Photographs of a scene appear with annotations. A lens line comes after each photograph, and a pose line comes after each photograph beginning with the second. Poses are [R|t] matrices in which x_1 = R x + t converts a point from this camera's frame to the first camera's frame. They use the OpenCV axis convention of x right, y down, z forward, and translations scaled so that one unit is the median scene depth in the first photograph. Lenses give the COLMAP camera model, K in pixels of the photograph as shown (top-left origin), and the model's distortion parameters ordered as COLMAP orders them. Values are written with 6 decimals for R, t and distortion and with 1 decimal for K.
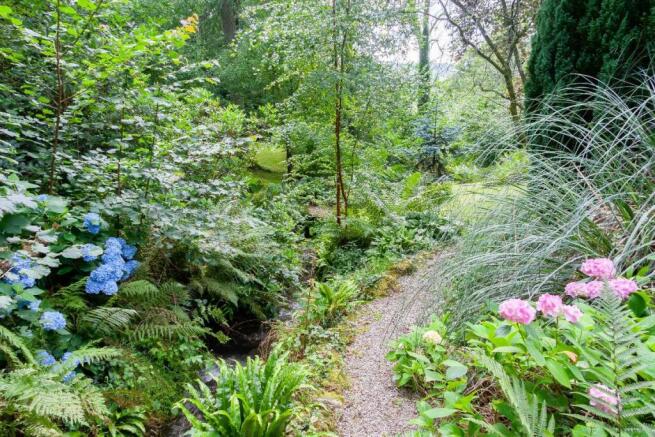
lens RADIAL K [[514.8, 0, 327.8], [0, 514.8, 218.6], [0, 0, 1]] dist [0.068160, 0.005896]
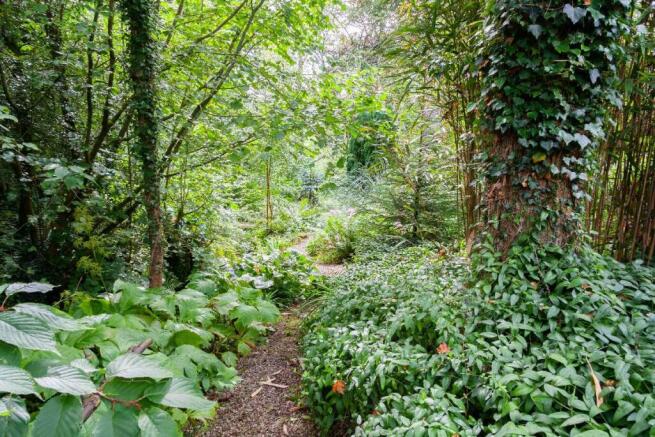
lens RADIAL K [[514.8, 0, 327.4], [0, 514.8, 218.1], [0, 0, 1]] dist [0.068160, 0.005896]
pose [[0.970226, -0.008350, 0.242058, -0.132963], [0.026775, 0.996978, -0.072926, 0.078551], [-0.240718, 0.077236, 0.967517, -0.556224]]
